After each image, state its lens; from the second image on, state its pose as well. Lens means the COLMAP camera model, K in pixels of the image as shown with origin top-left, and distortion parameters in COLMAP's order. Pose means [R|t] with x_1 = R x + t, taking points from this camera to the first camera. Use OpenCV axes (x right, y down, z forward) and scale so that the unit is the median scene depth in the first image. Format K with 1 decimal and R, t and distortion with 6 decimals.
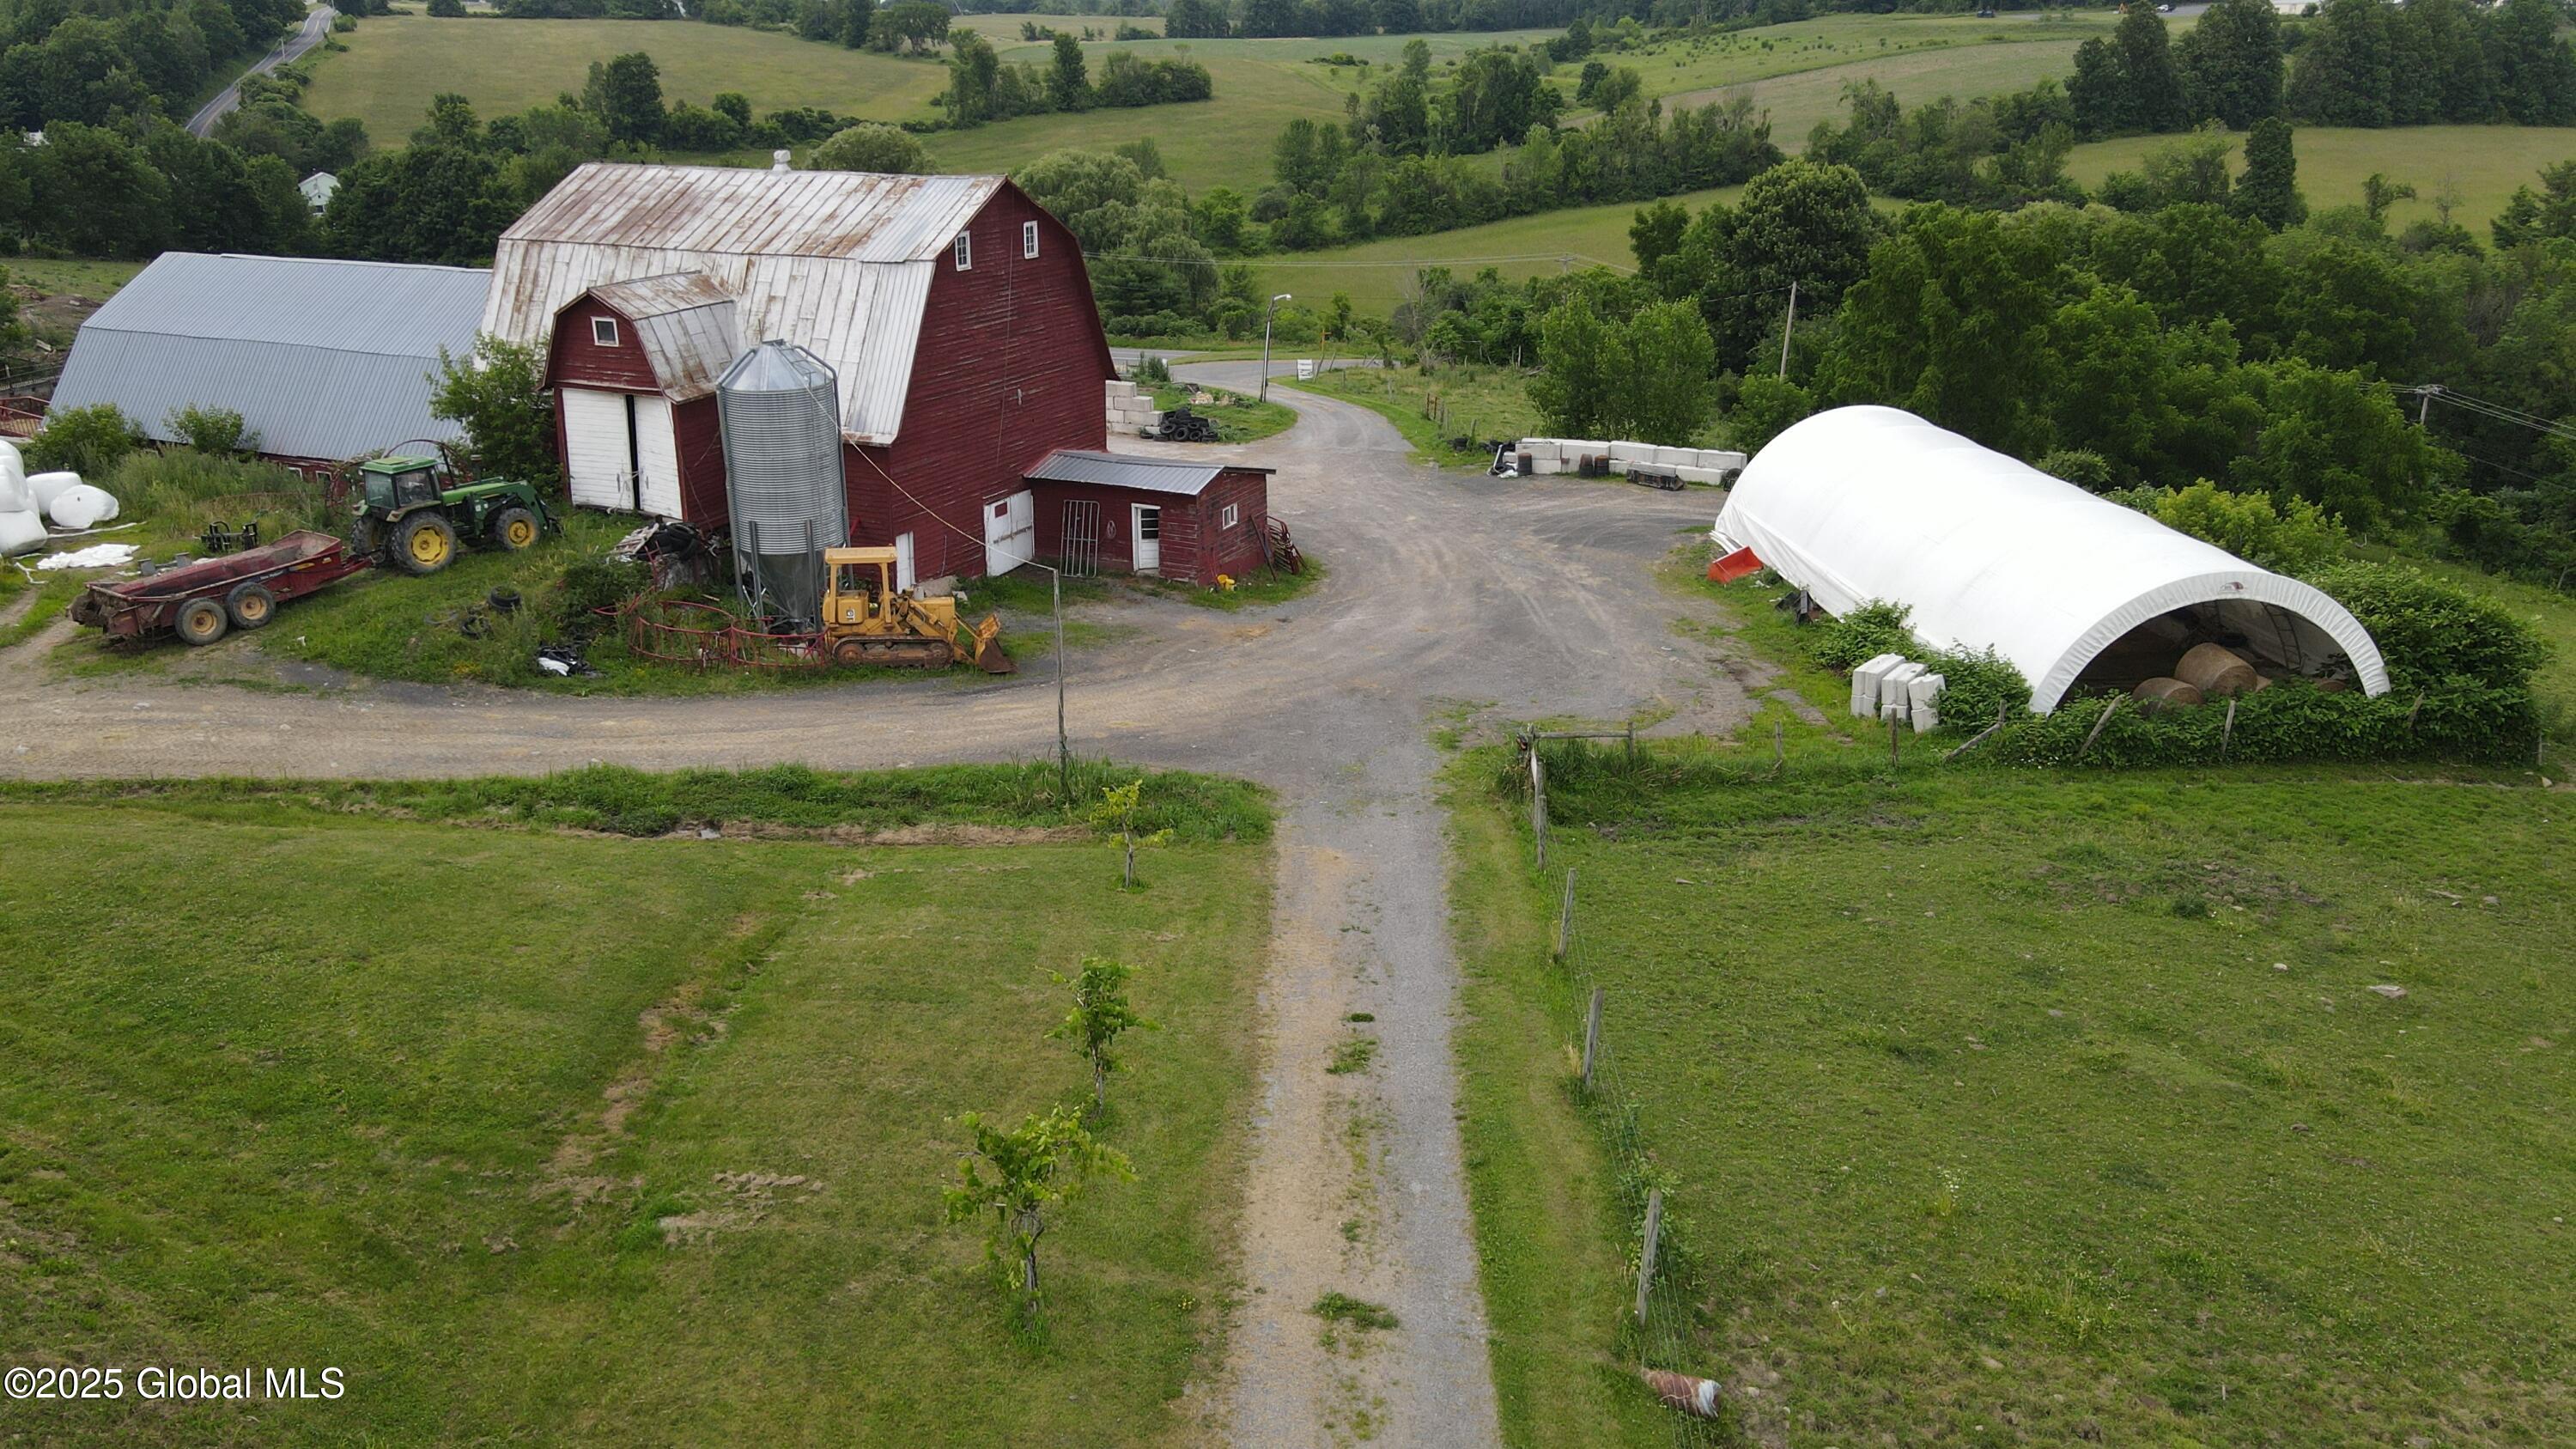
lens RADIAL K [[1905.0, 0, 1269.4], [0, 1905.0, 708.3], [0, 0, 1]] dist [-0.003652, 0.030763]
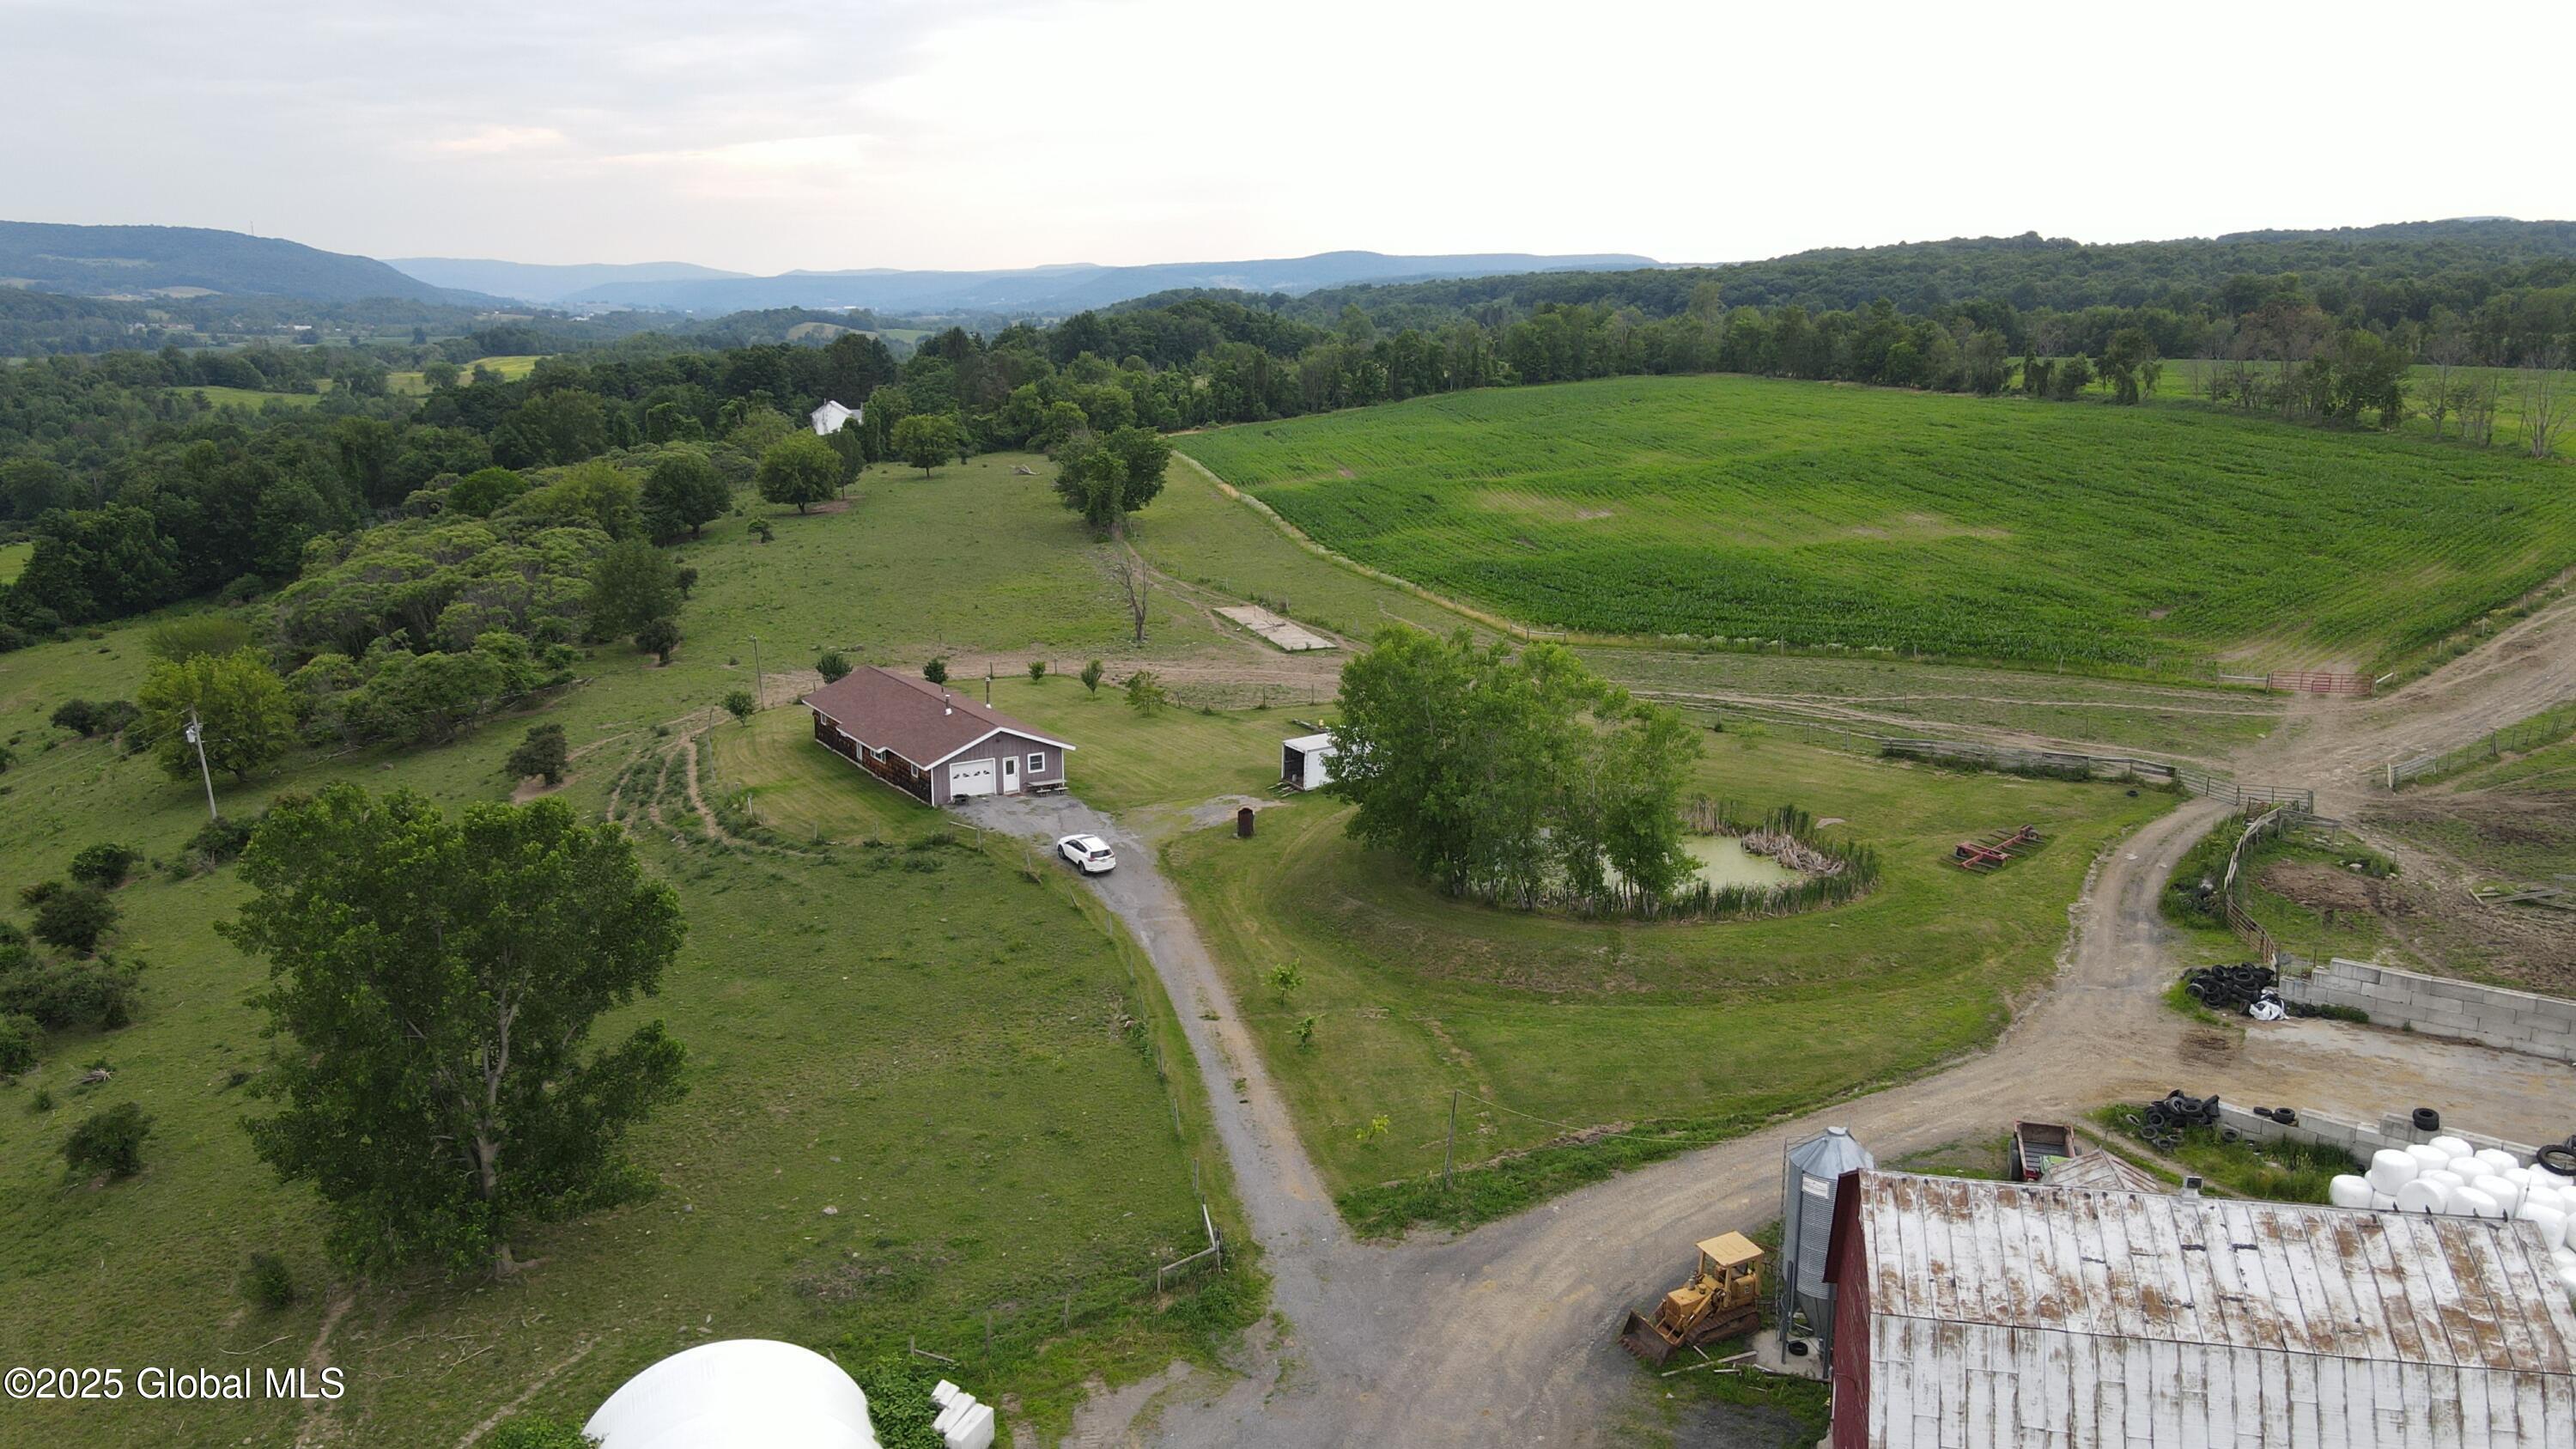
lens RADIAL K [[1905.0, 0, 1269.7], [0, 1905.0, 711.3], [0, 0, 1]] dist [-0.003652, 0.030763]
pose [[-0.965433, 0.066734, -0.251964, 0.332844], [-0.074630, 0.855427, 0.512519, -0.865528], [0.249739, 0.513607, -0.820877, 1.476652]]
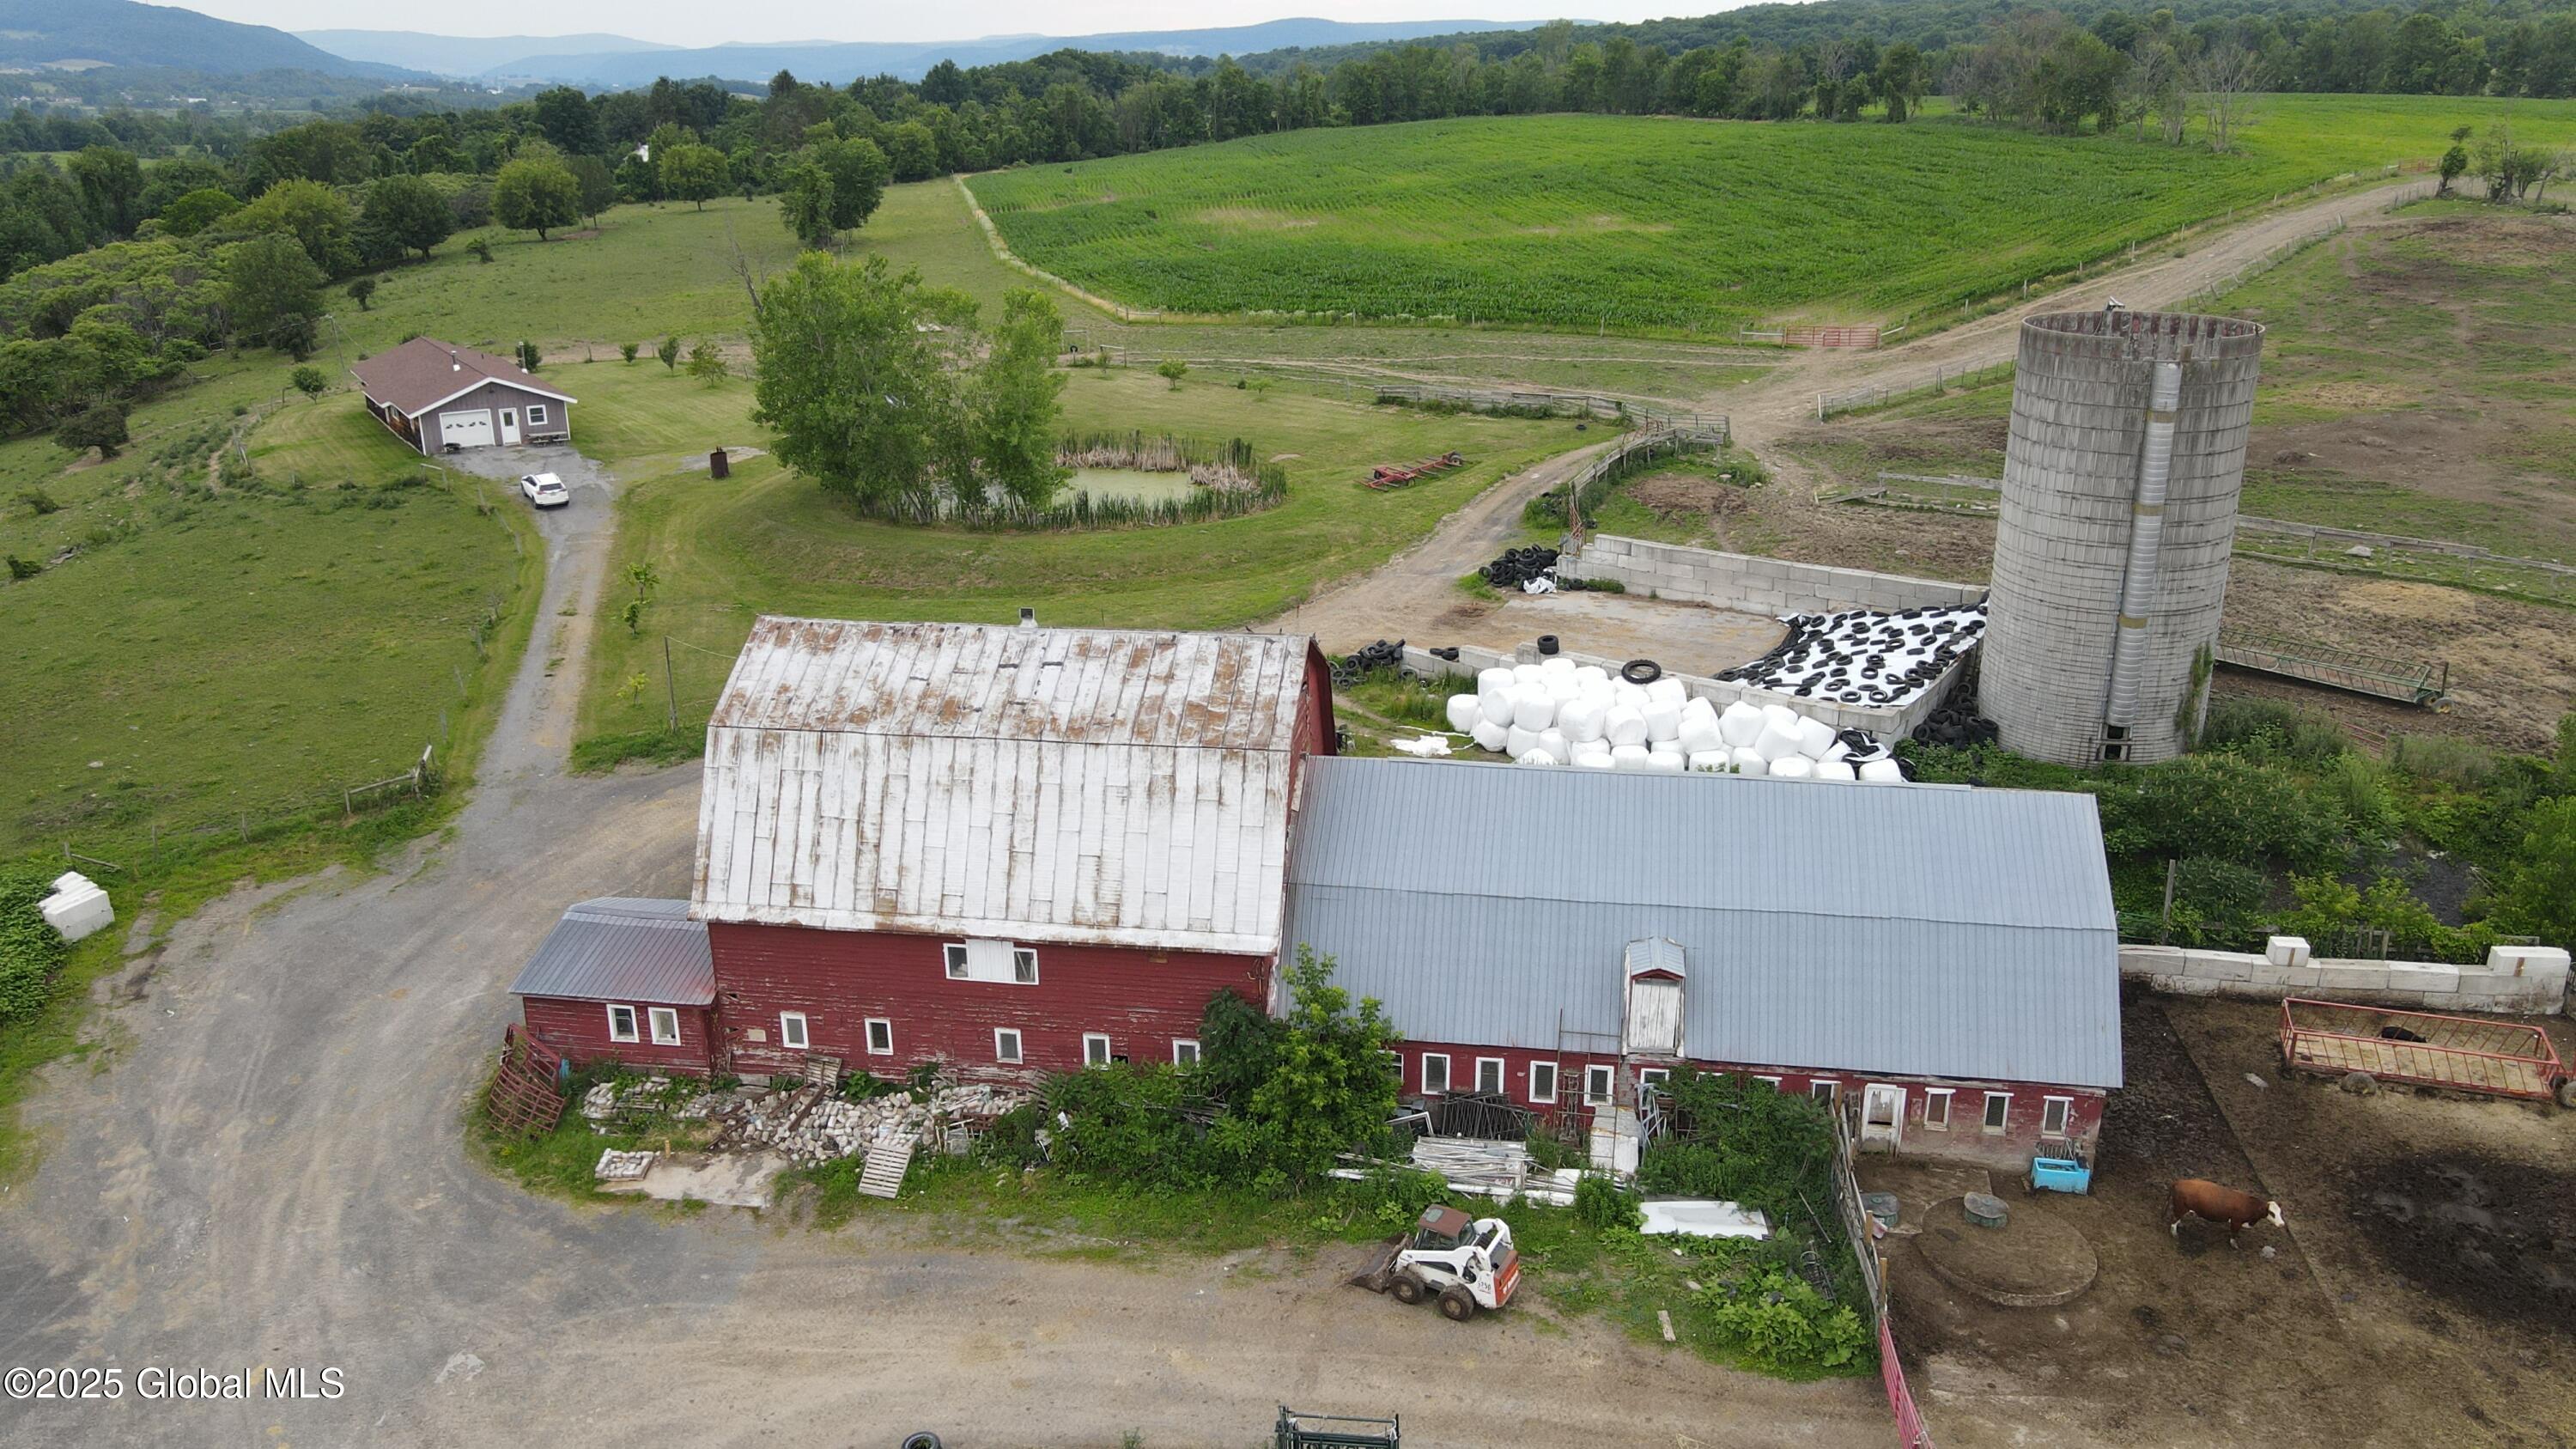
lens RADIAL K [[1905.0, 0, 1271.2], [0, 1905.0, 705.2], [0, 0, 1]] dist [-0.003652, 0.030763]
pose [[-0.959242, 0.106112, -0.261907, -0.122284], [-0.075837, 0.796156, 0.600320, -0.815358], [0.272220, 0.595715, -0.755659, 1.749431]]
